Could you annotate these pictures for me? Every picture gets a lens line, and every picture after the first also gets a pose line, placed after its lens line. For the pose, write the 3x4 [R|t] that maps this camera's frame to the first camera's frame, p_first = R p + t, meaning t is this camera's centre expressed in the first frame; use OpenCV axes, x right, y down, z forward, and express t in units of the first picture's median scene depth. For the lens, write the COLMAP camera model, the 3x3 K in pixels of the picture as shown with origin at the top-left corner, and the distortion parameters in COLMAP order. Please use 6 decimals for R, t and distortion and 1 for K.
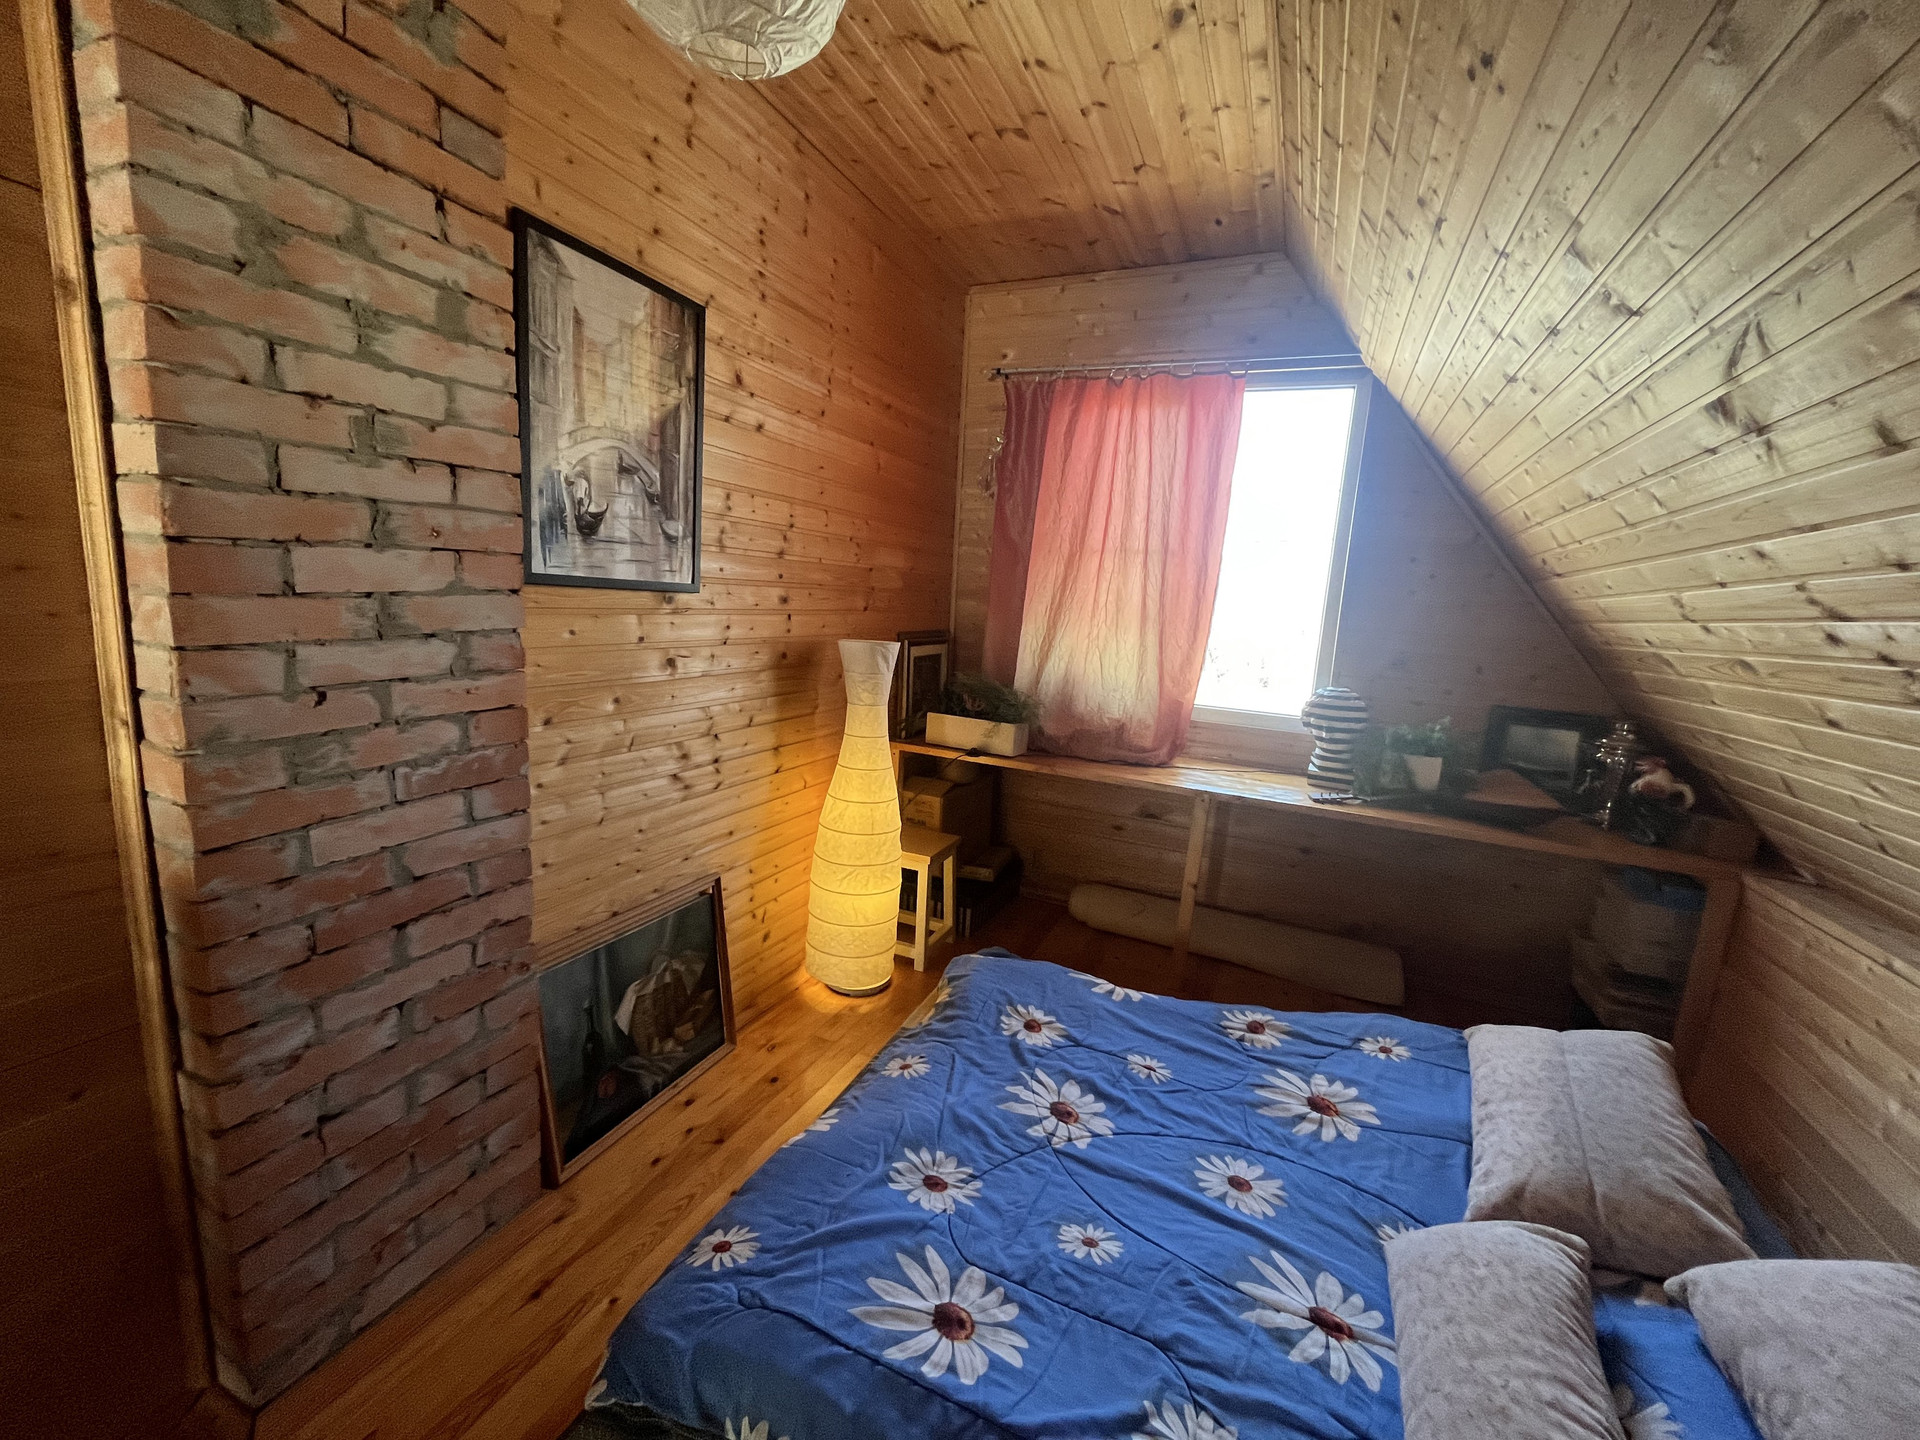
lens RADIAL K [[774.0, 0, 955.3], [0, 774.0, 722.4], [0, 0, 1]] dist [-0.003076, 0.000070]
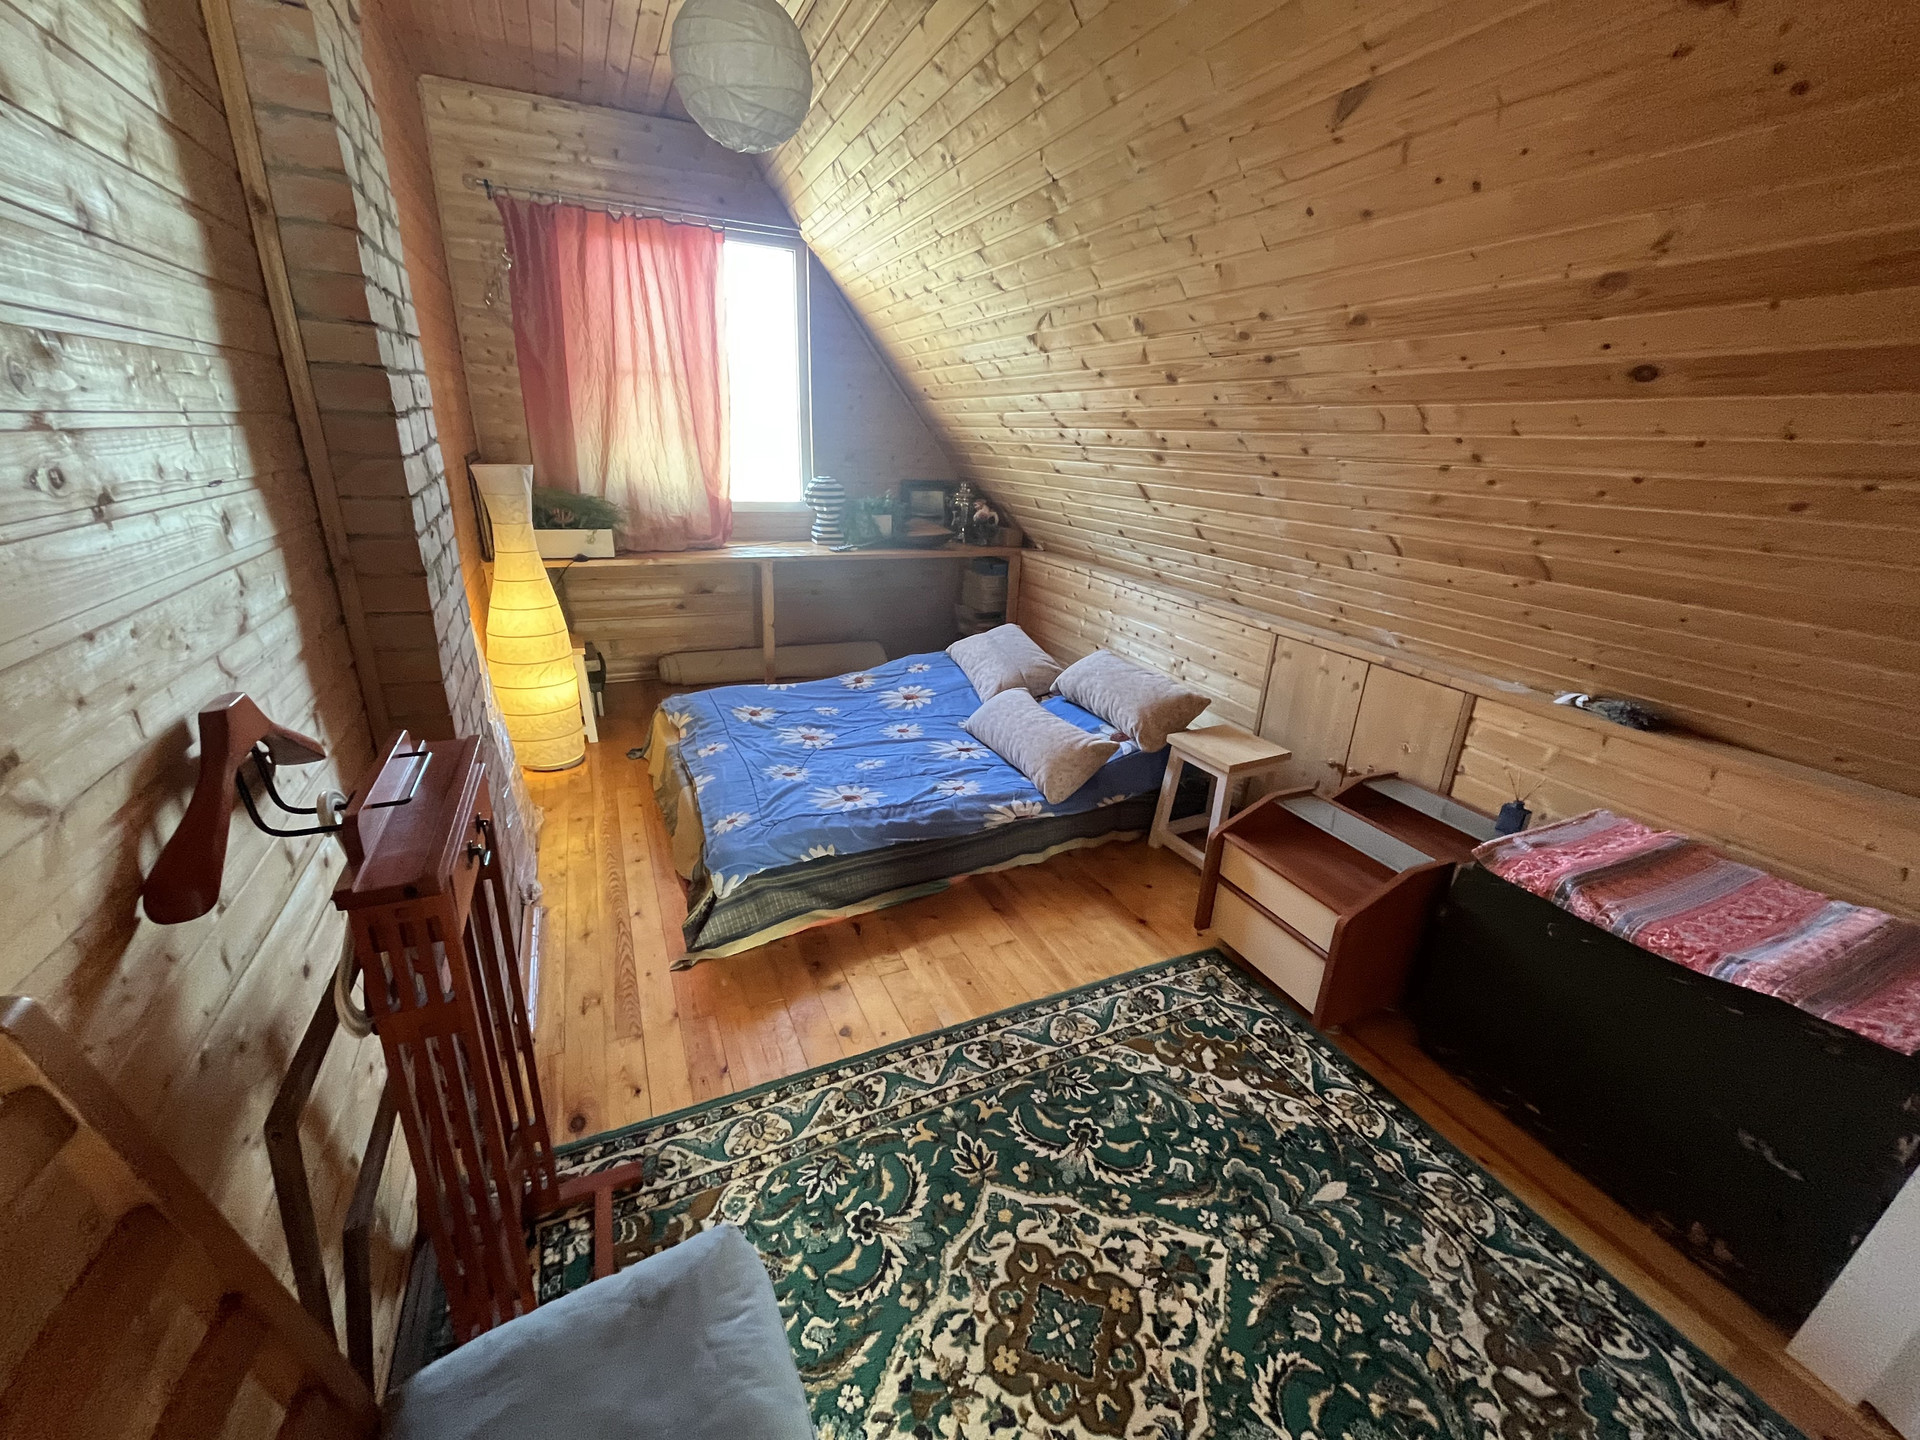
lens RADIAL K [[774.0, 0, 965.7], [0, 774.0, 721.1], [0, 0, 1]] dist [-0.003076, 0.000070]
pose [[0.658756, -0.295083, 0.692074, -0.726889], [0.120645, 0.949403, 0.289965, 0.005863], [-0.742620, -0.107521, 0.661025, -0.361444]]
